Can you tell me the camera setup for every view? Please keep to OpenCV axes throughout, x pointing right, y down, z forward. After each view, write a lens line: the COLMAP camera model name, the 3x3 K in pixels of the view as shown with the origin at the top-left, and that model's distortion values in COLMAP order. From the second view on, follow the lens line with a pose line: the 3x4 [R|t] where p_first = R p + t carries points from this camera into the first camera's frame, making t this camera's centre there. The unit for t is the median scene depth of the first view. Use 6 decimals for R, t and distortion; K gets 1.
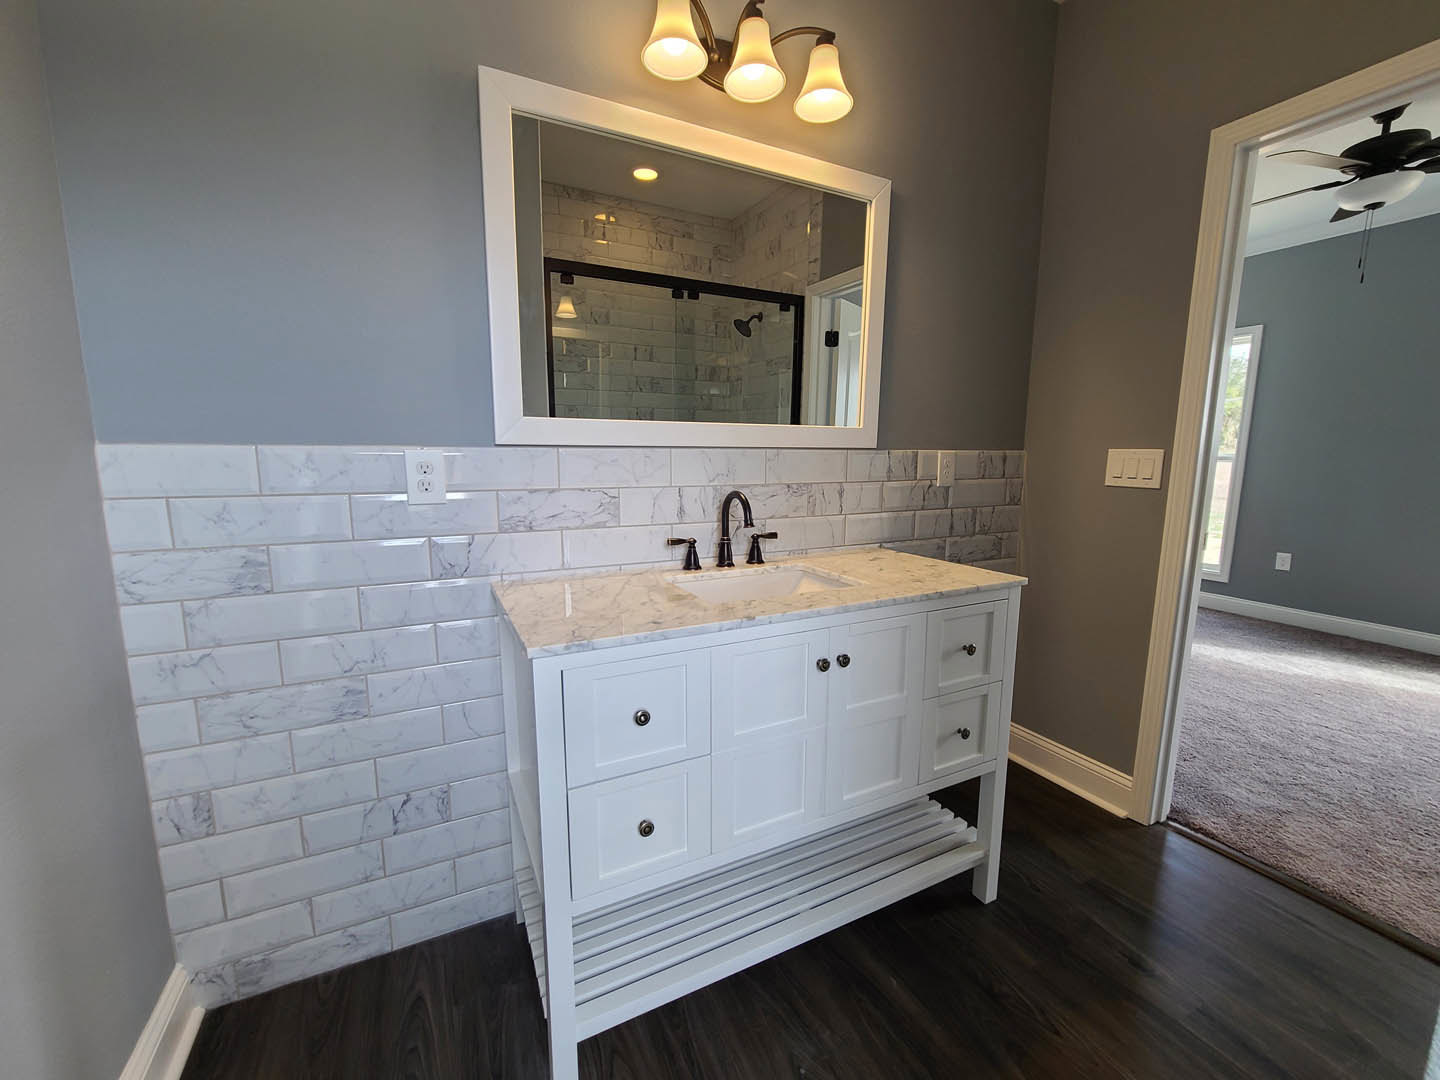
lens RADIAL K [[589.0, 0, 724.9], [0, 589.0, 543.7], [0, 0, 1]] dist [-0.002664, -0.000196]
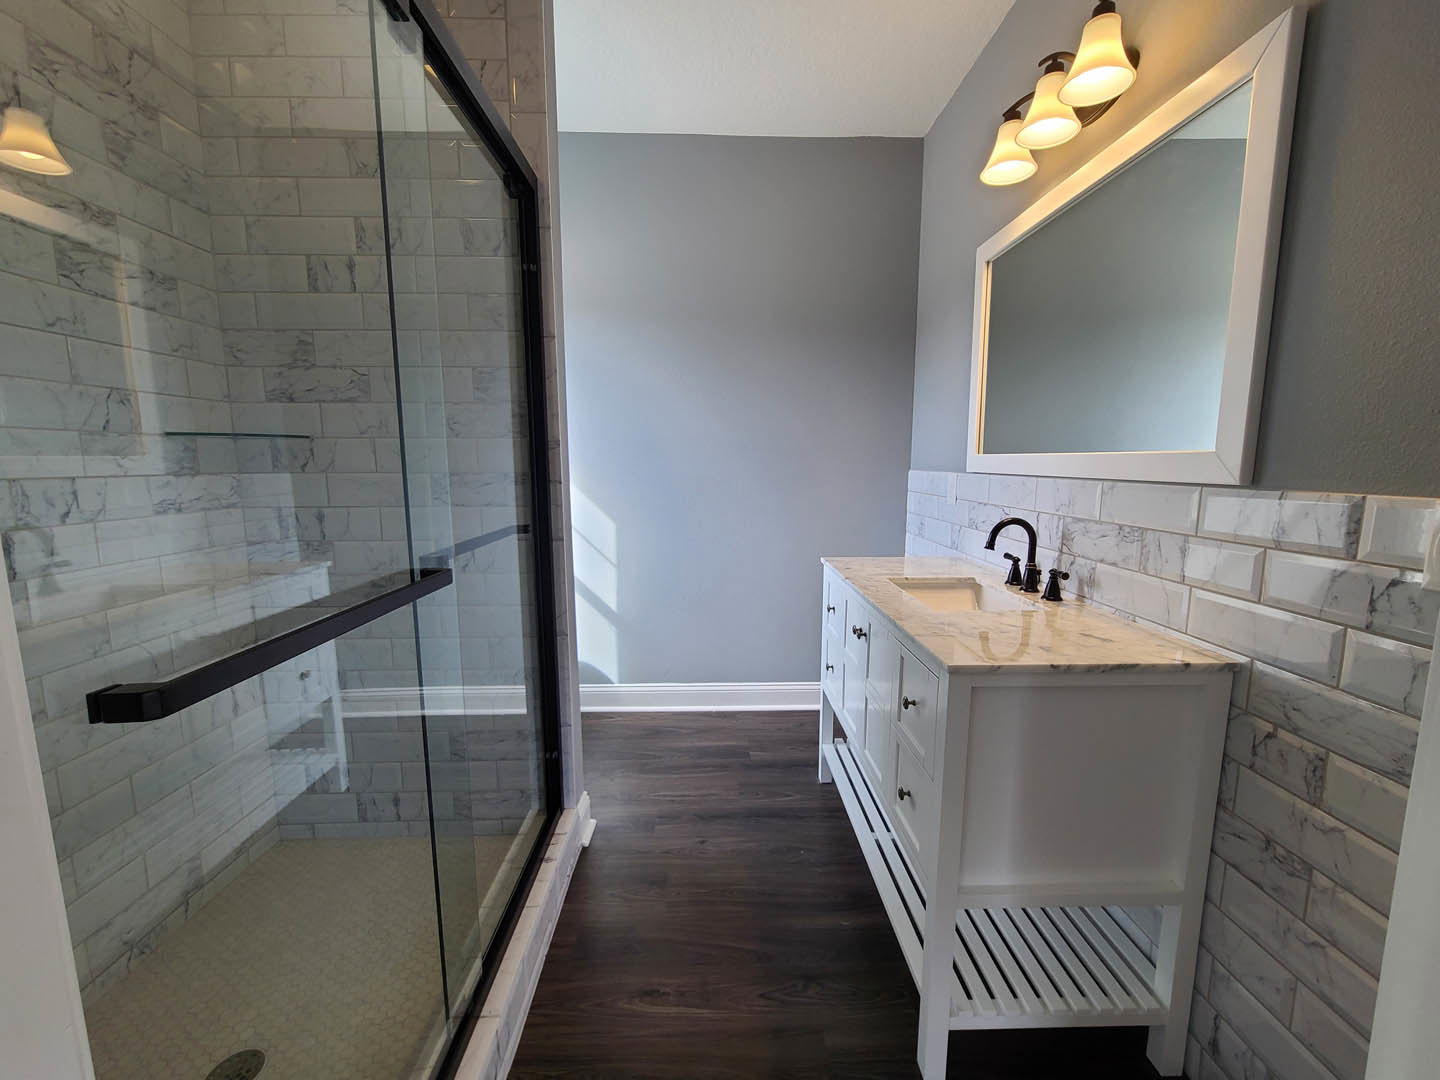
lens RADIAL K [[589.0, 0, 721.9], [0, 589.0, 538.3], [0, 0, 1]] dist [-0.002664, -0.000196]
pose [[-0.427998, 0.114245, -0.896530, 1.038640], [-0.145411, 0.970350, 0.193071, -0.156344], [0.892005, 0.212999, -0.398695, 0.821169]]
